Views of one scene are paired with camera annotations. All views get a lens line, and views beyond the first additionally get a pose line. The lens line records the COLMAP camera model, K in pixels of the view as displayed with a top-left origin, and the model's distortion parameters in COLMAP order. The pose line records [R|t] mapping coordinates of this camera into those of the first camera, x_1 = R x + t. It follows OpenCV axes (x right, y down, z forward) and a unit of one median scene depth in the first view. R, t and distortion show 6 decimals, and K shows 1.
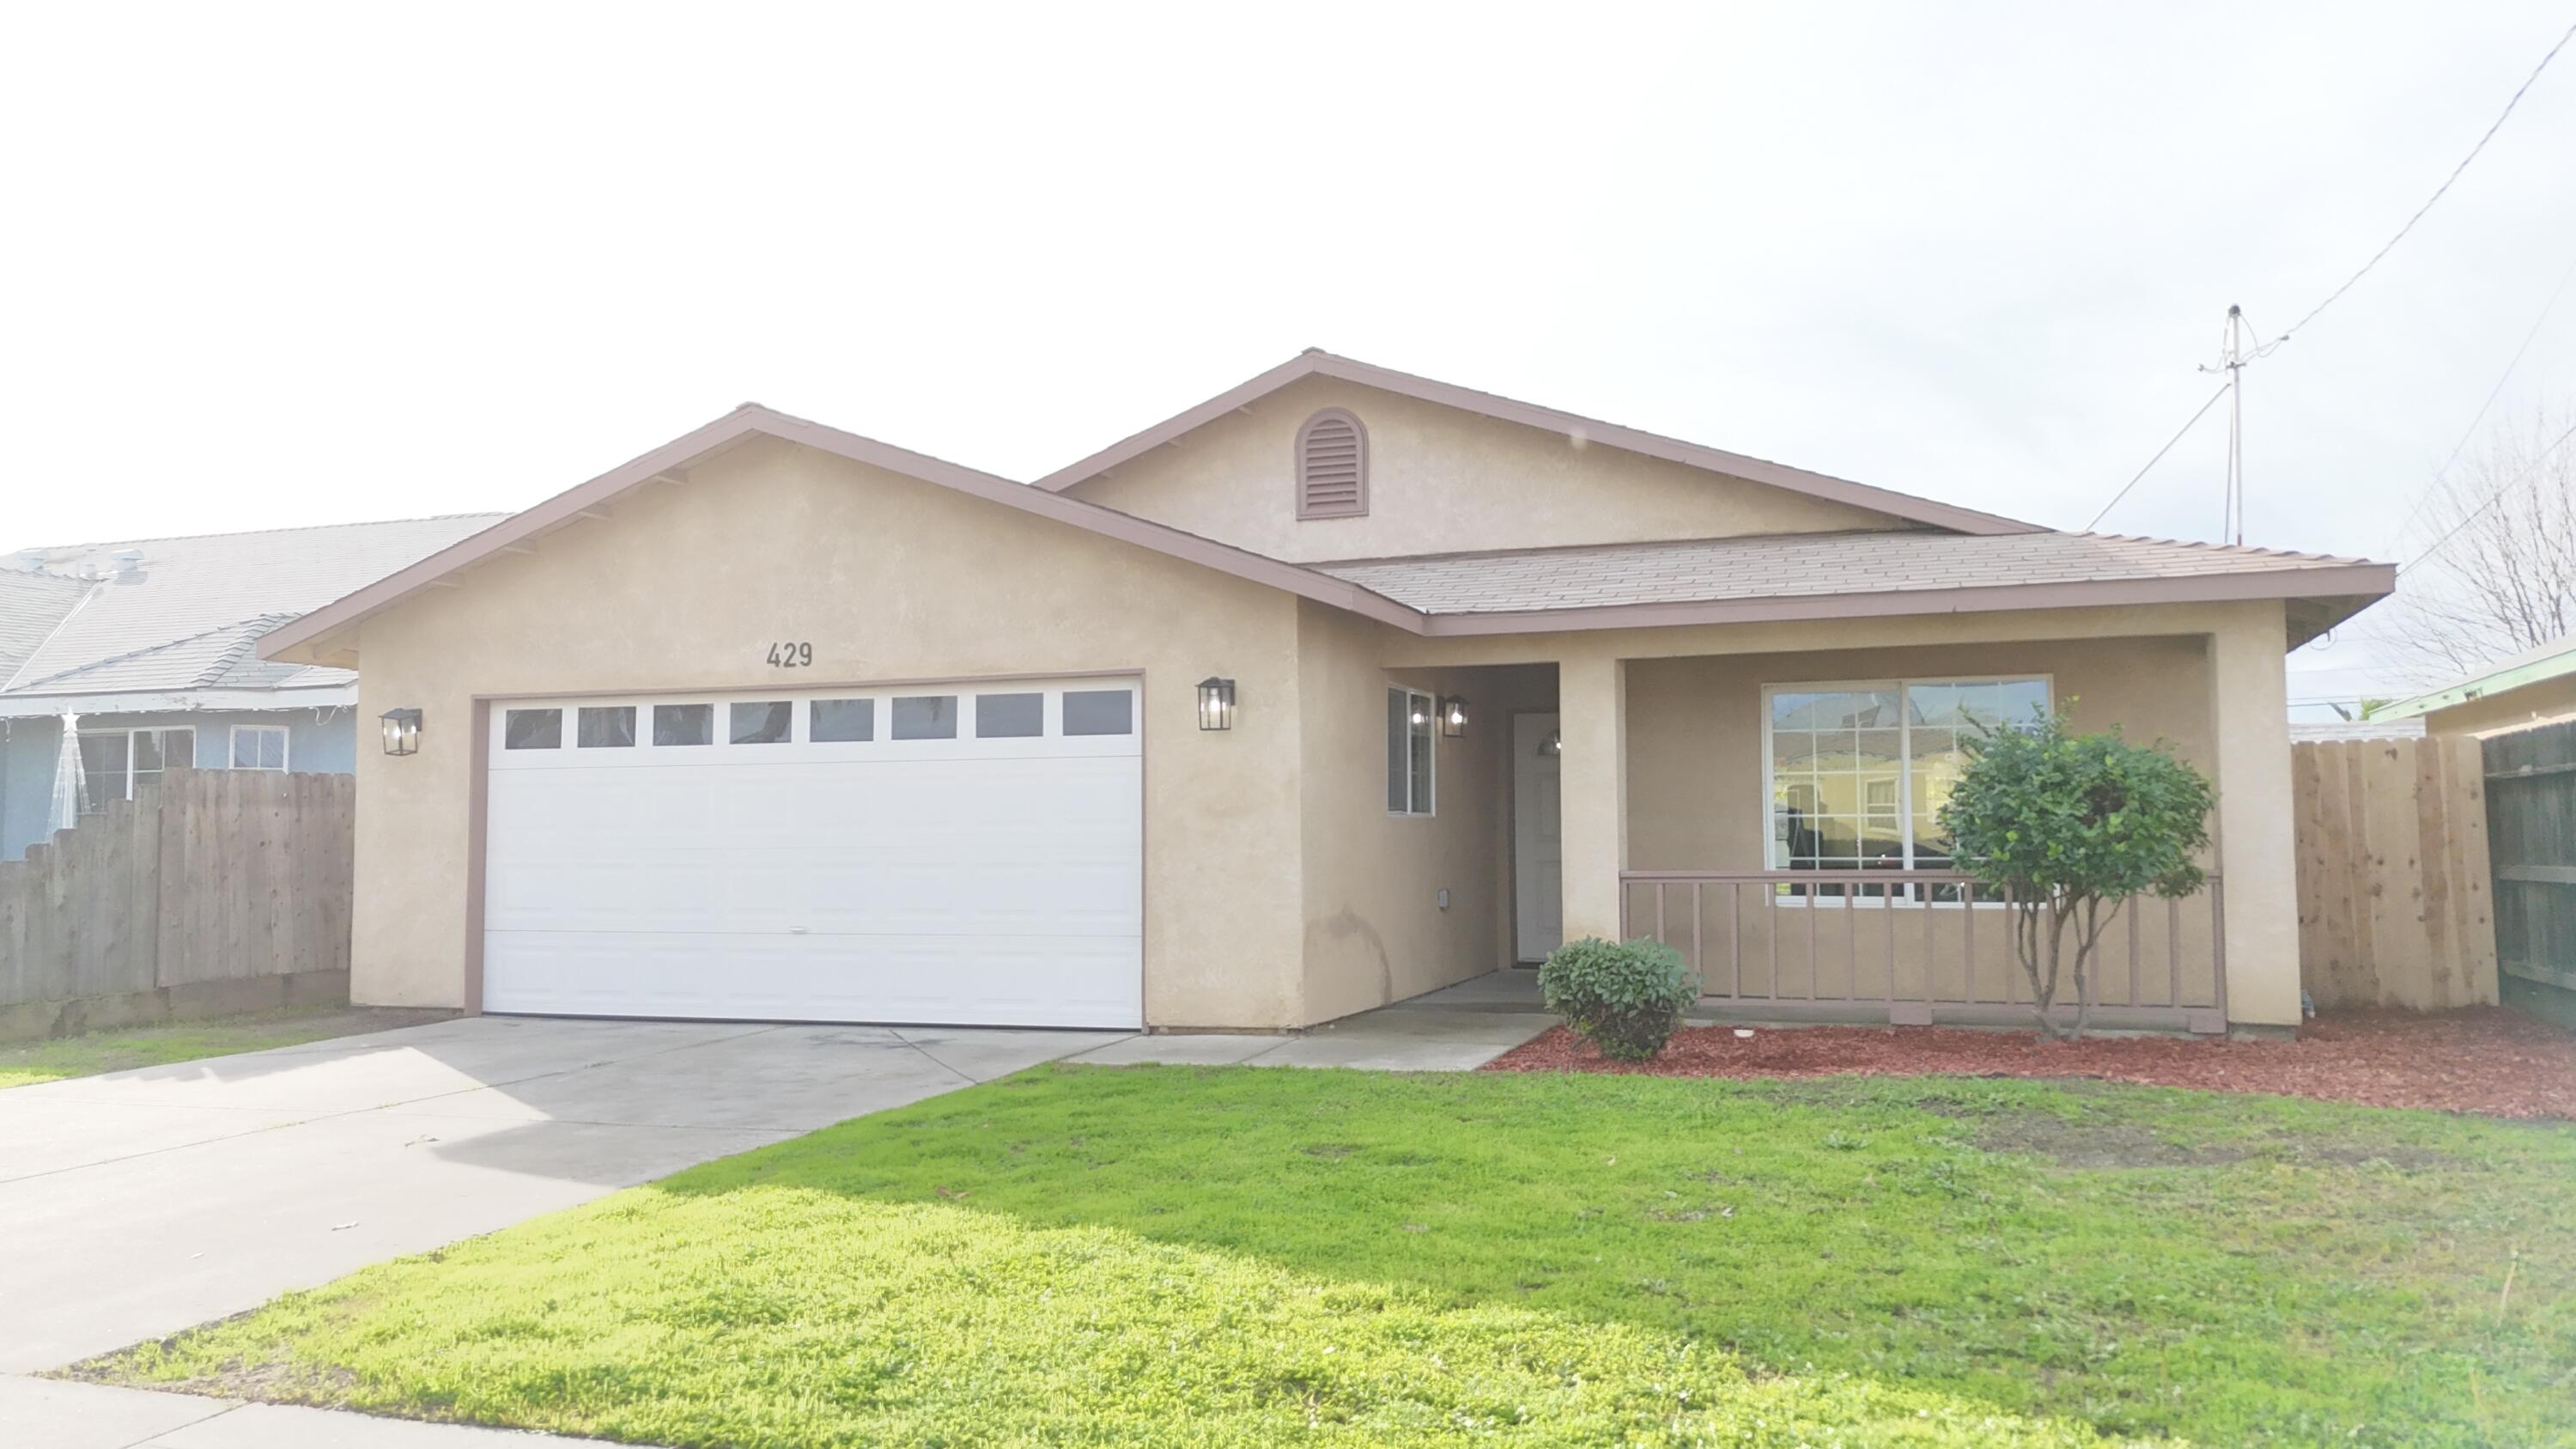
lens RADIAL K [[1872.7, 0, 1288.0], [0, 1872.7, 724.5], [0, 0, 1]] dist [0.080983, -0.072995]
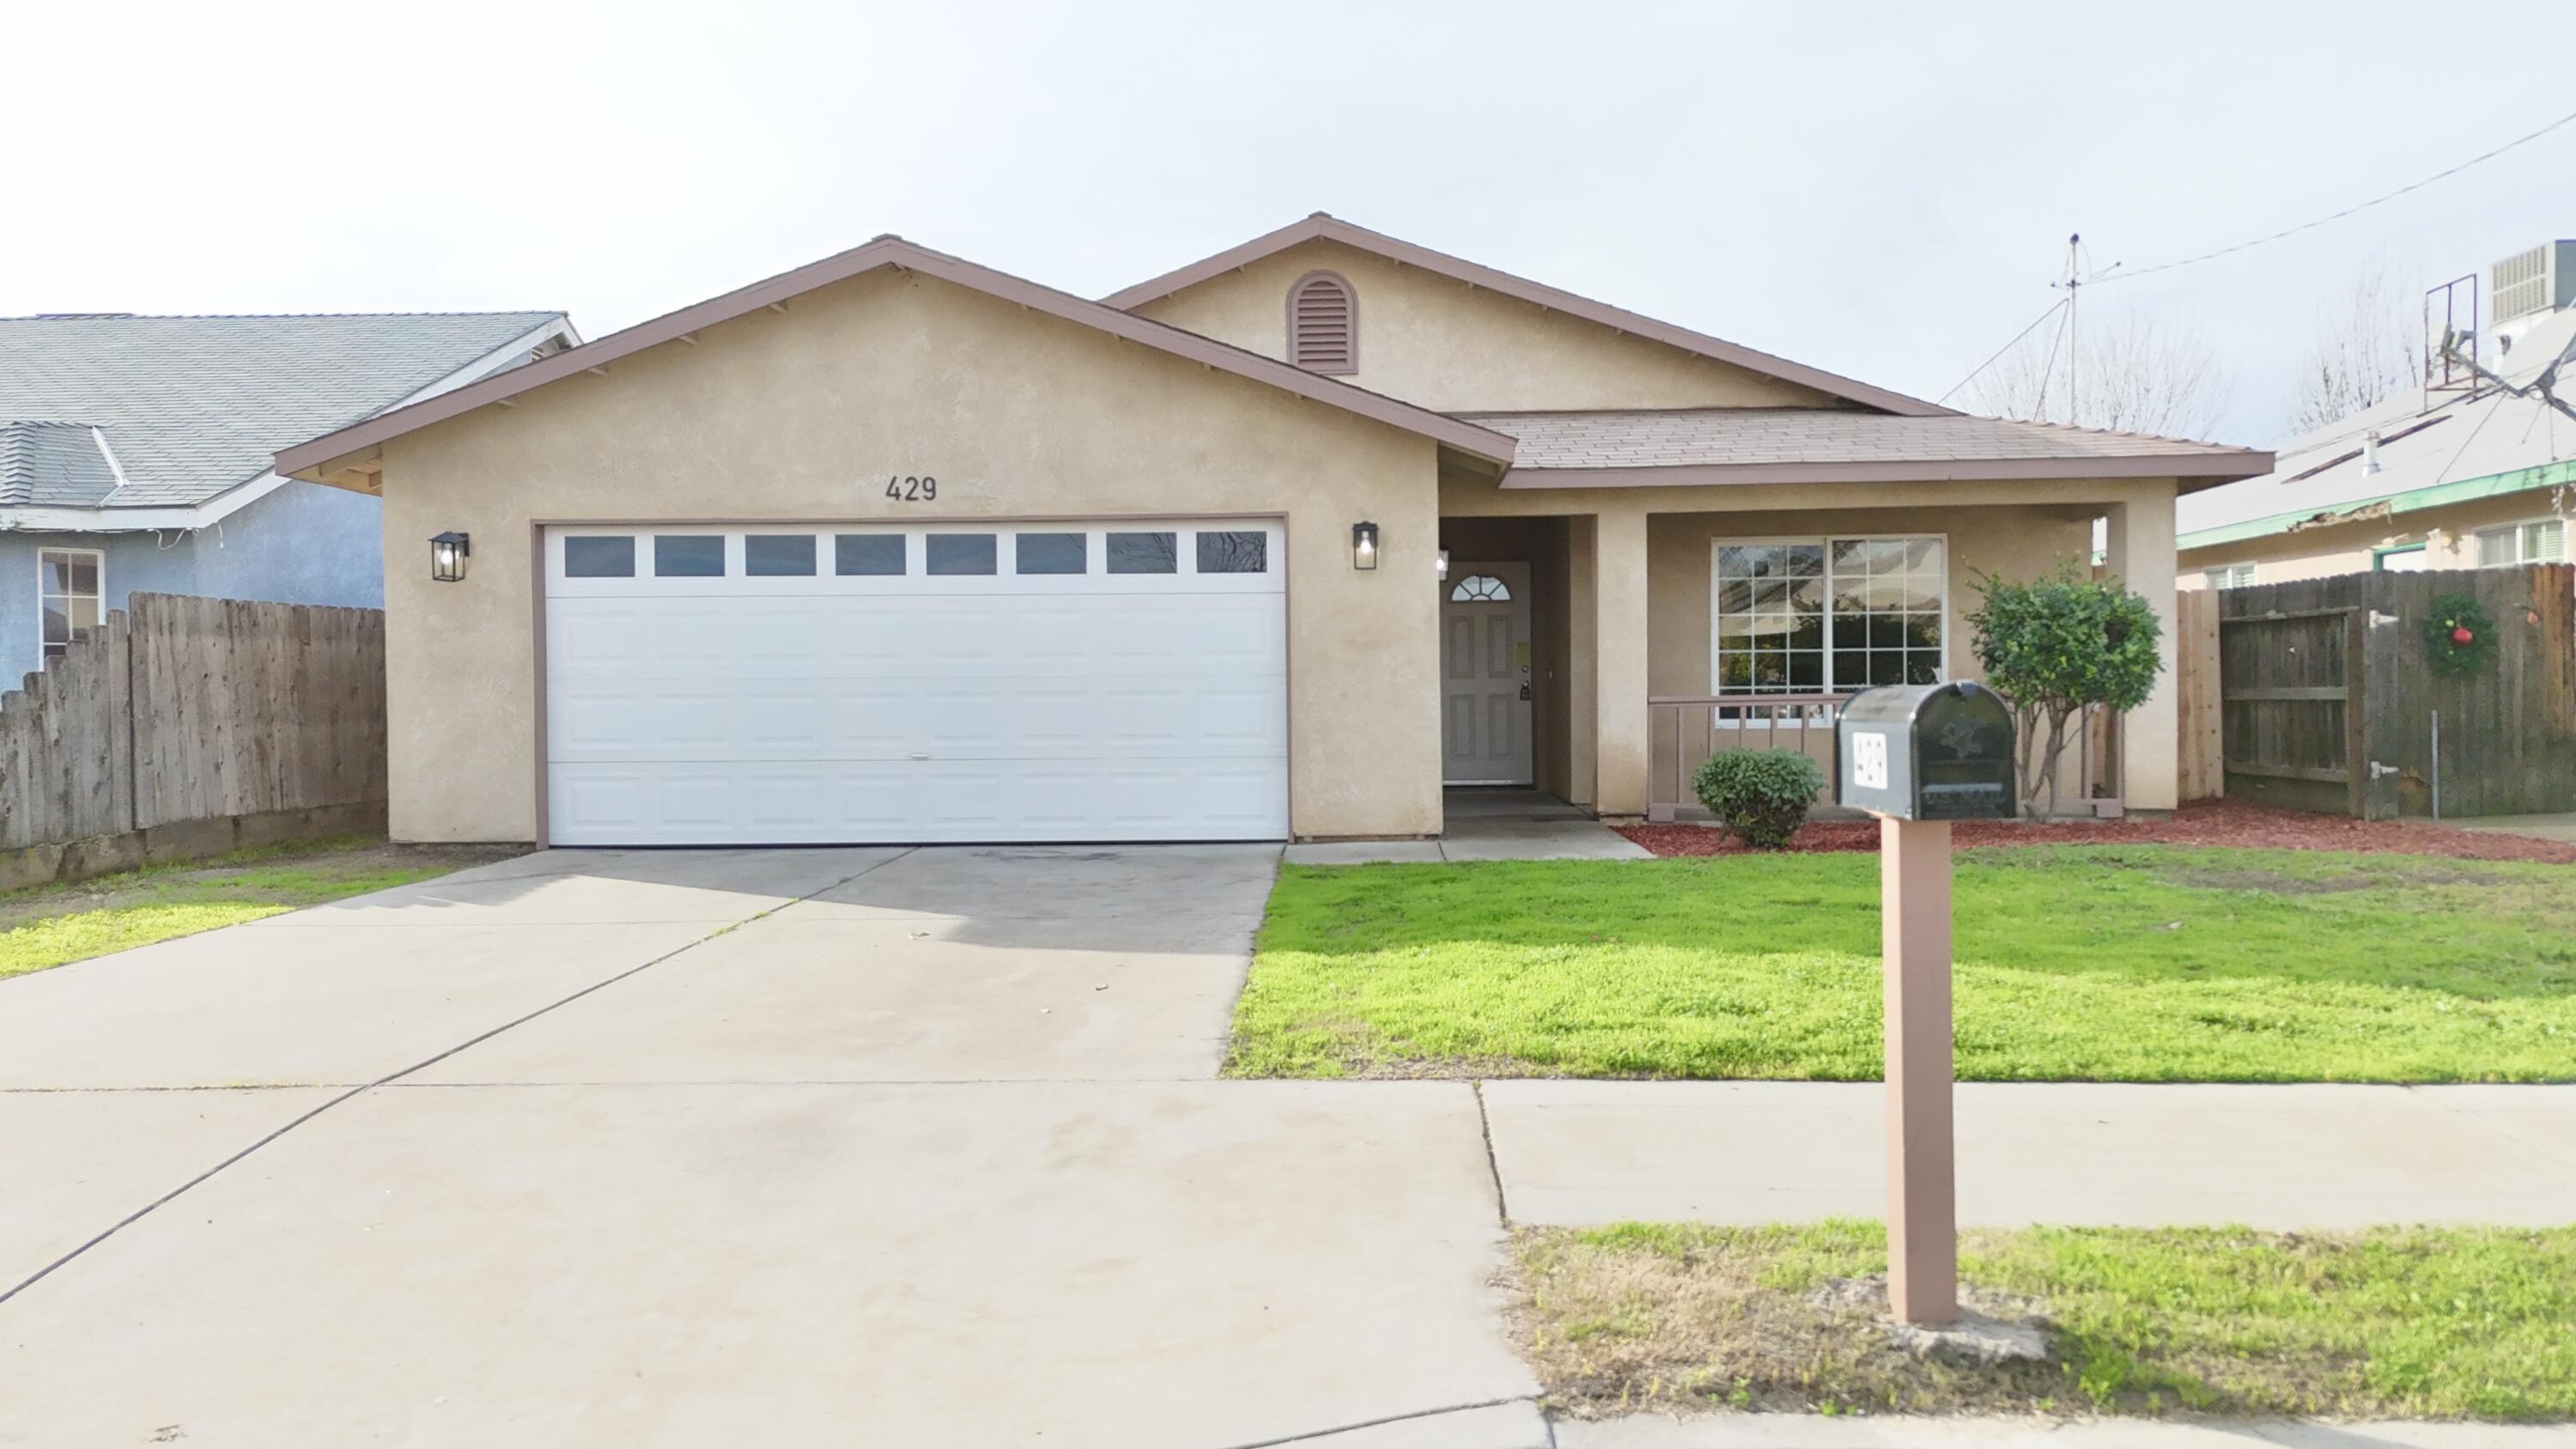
lens RADIAL K [[1872.7, 0, 1288.0], [0, 1872.7, 724.5], [0, 0, 1]] dist [0.080983, -0.072995]
pose [[0.956209, -0.008123, 0.292571, -0.361455], [-0.014347, 0.997112, 0.074573, 0.011315], [-0.292331, -0.075505, 0.953332, -0.041566]]
